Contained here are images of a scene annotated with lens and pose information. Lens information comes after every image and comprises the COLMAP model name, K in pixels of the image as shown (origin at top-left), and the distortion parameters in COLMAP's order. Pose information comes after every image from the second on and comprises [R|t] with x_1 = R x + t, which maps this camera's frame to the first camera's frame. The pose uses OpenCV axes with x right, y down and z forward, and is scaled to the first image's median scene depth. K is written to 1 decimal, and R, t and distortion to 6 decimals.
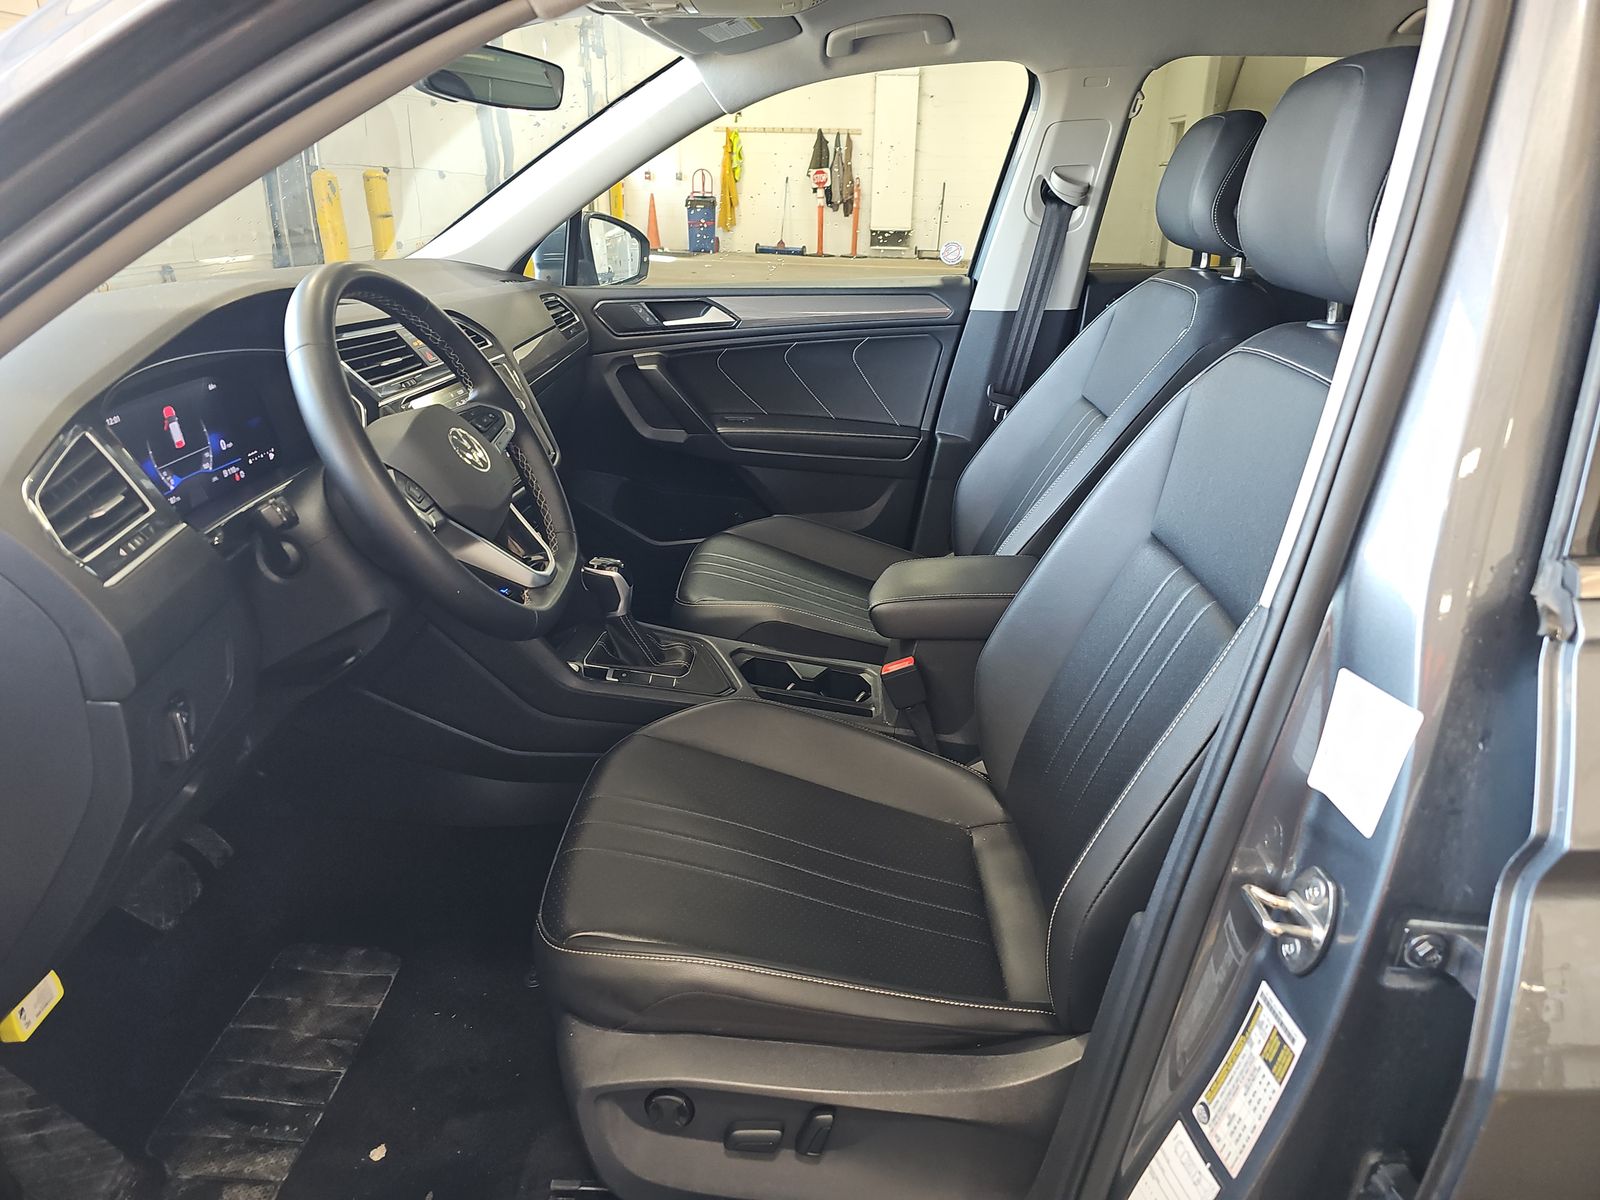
lens RADIAL K [[1022.0, 0, 799.5], [0, 1022.0, 594.4], [0, 0, 1]] dist [0.012351, -0.000990]
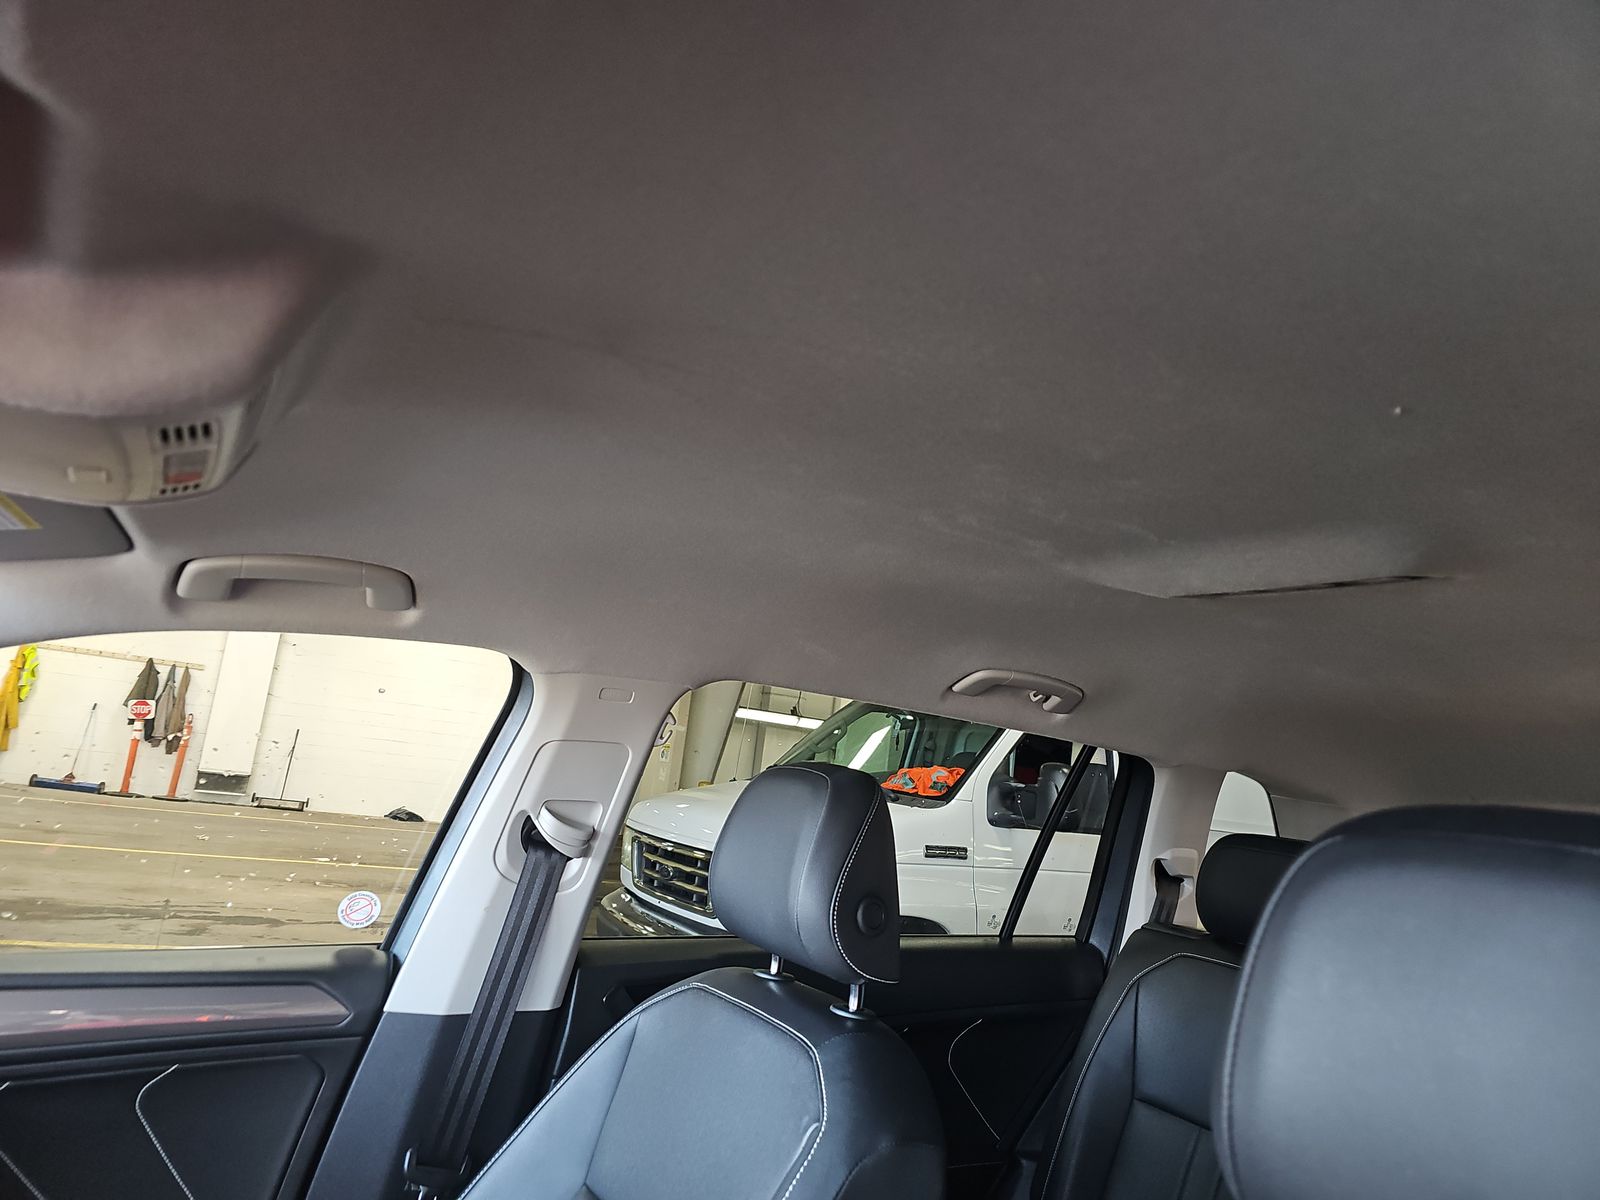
lens RADIAL K [[1022.0, 0, 799.5], [0, 1022.0, 594.4], [0, 0, 1]] dist [0.012351, -0.000990]
pose [[0.827671, 0.174978, 0.533239, 0.007920], [0.116365, 0.875997, -0.468068, -0.196215], [-0.549018, 0.449457, 0.704676, 0.367159]]
